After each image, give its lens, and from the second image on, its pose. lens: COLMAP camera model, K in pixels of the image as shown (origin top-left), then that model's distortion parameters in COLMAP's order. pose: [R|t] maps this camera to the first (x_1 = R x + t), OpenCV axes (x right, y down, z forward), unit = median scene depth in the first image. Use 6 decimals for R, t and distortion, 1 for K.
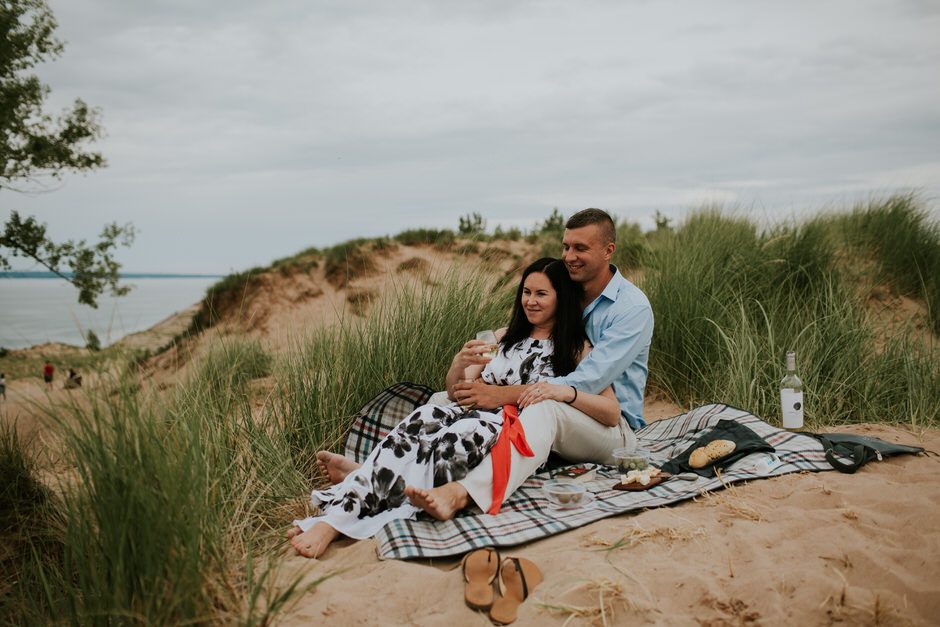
lens RADIAL K [[893.3, 0, 470.0], [0, 893.3, 313.5], [0, 0, 1]] dist [-0.105811, 0.108289]
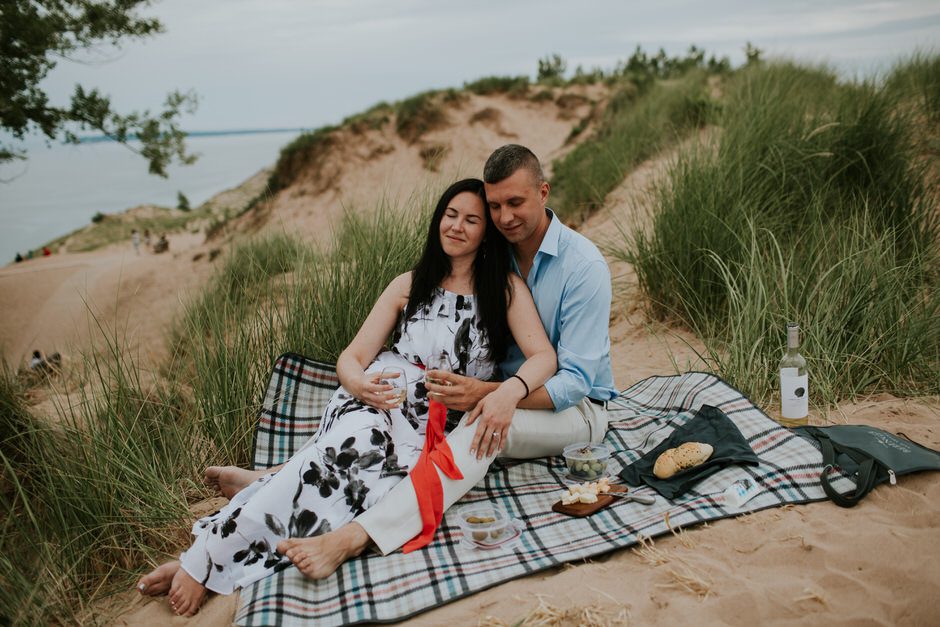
lens RADIAL K [[893.3, 0, 470.0], [0, 893.3, 313.5], [0, 0, 1]] dist [-0.105811, 0.108289]
pose [[0.994714, -0.023503, -0.099961, 0.015439], [0.040318, 0.984673, 0.169689, -0.010769], [0.094441, -0.172822, 0.980415, 0.020513]]
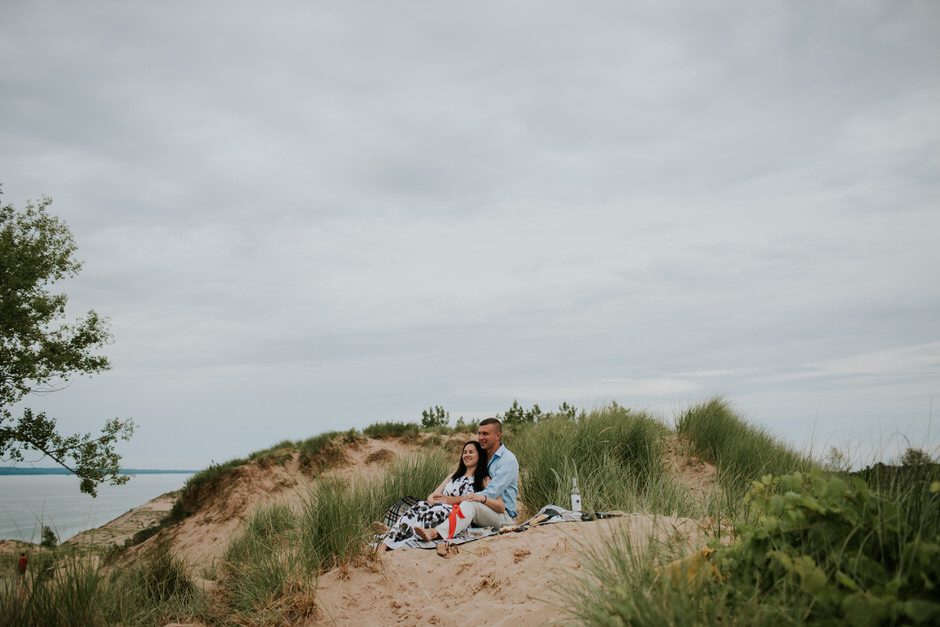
lens RADIAL K [[893.3, 0, 470.0], [0, 893.3, 313.5], [0, 0, 1]] dist [-0.105811, 0.108289]
pose [[0.999064, -0.007261, 0.042639, -0.001306], [0.016201, 0.976867, -0.213234, 0.011856], [-0.040104, 0.213725, 0.976070, -0.138588]]
